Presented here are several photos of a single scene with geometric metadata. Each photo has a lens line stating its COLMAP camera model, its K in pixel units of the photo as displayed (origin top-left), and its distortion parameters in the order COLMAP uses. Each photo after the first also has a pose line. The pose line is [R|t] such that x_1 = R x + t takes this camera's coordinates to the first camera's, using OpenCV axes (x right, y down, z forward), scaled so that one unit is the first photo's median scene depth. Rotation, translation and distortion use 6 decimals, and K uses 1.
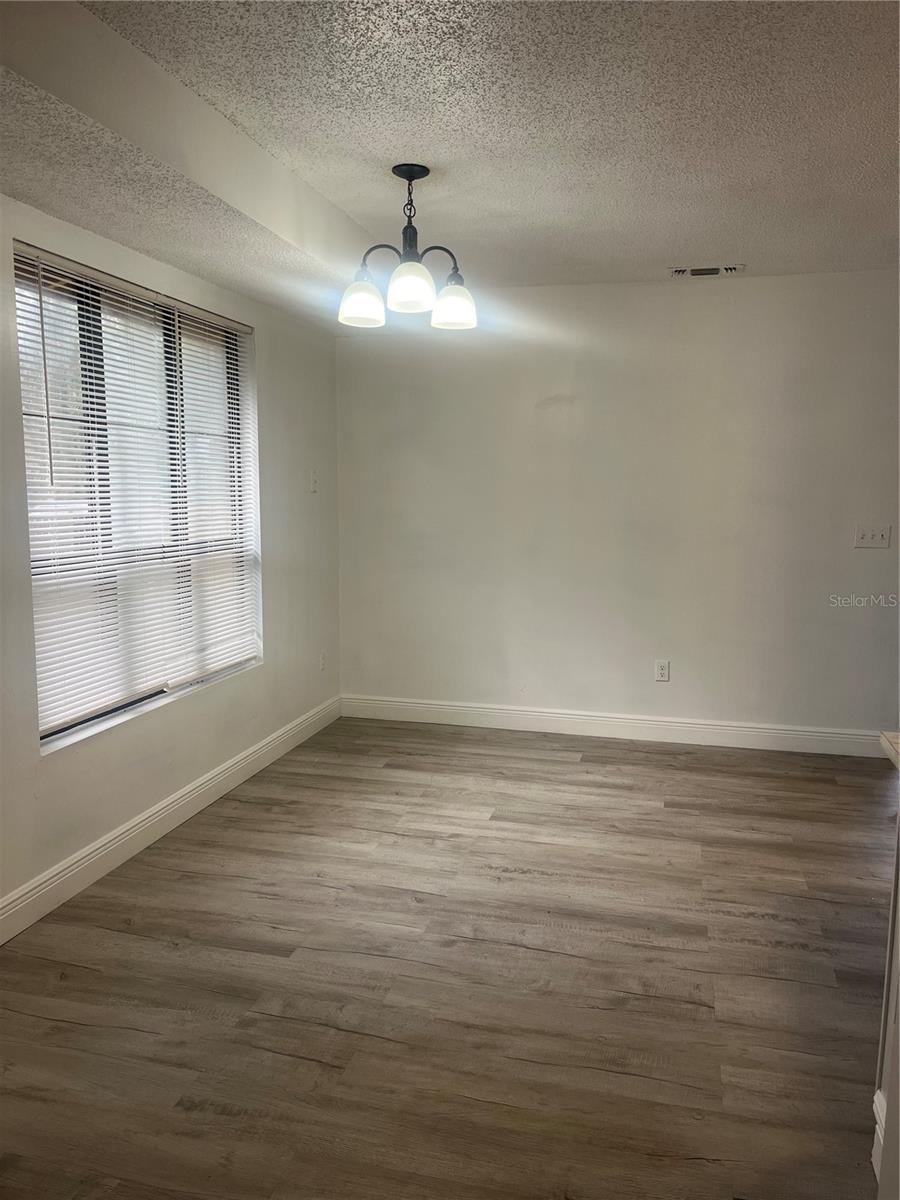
lens RADIAL K [[908.6, 0, 450.0], [0, 908.6, 600.0], [0, 0, 1]] dist [0.071509, -0.076657]
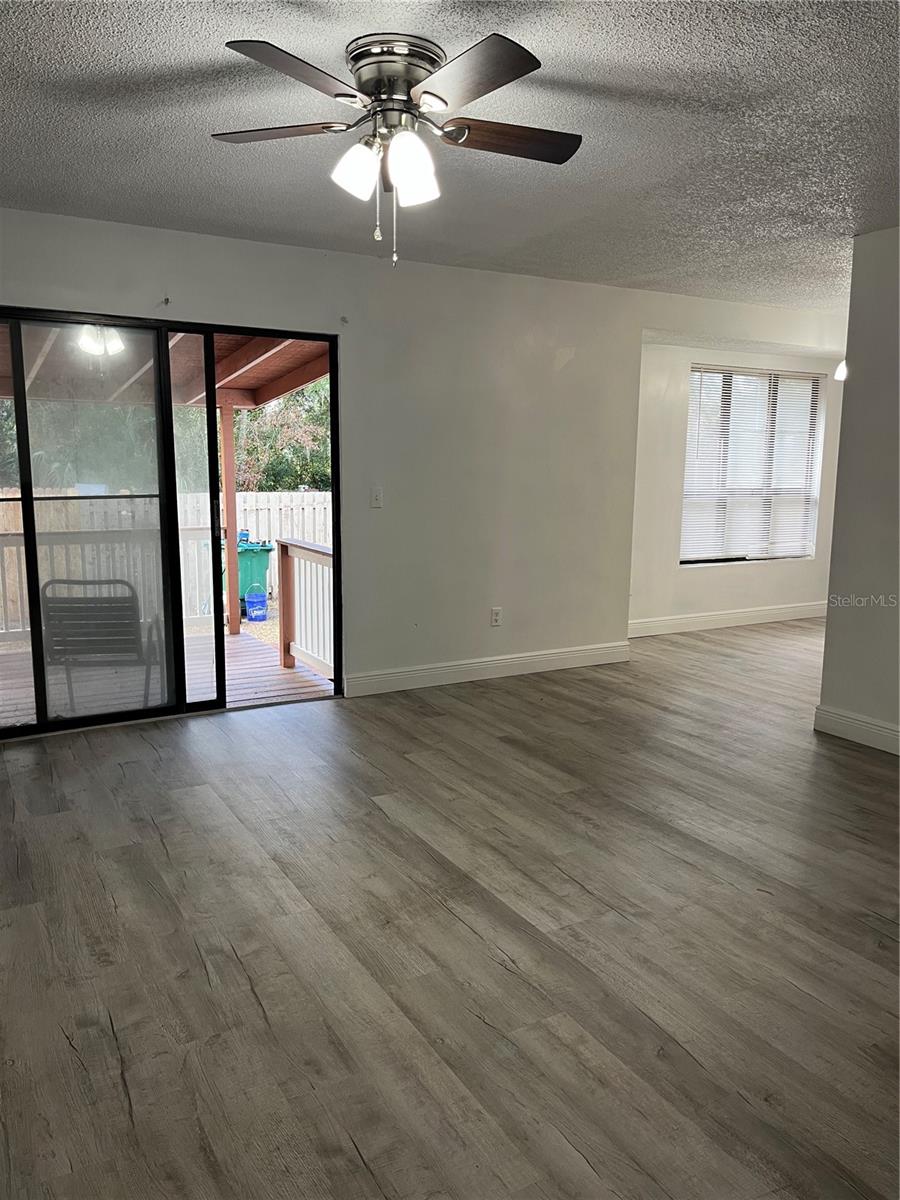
lens RADIAL K [[908.6, 0, 450.0], [0, 908.6, 600.0], [0, 0, 1]] dist [0.071509, -0.076657]
pose [[0.697450, 0.106071, -0.708740, 0.695296], [-0.091734, 0.994064, 0.058501, 0.132469], [0.710738, 0.024214, 0.703040, -0.927011]]
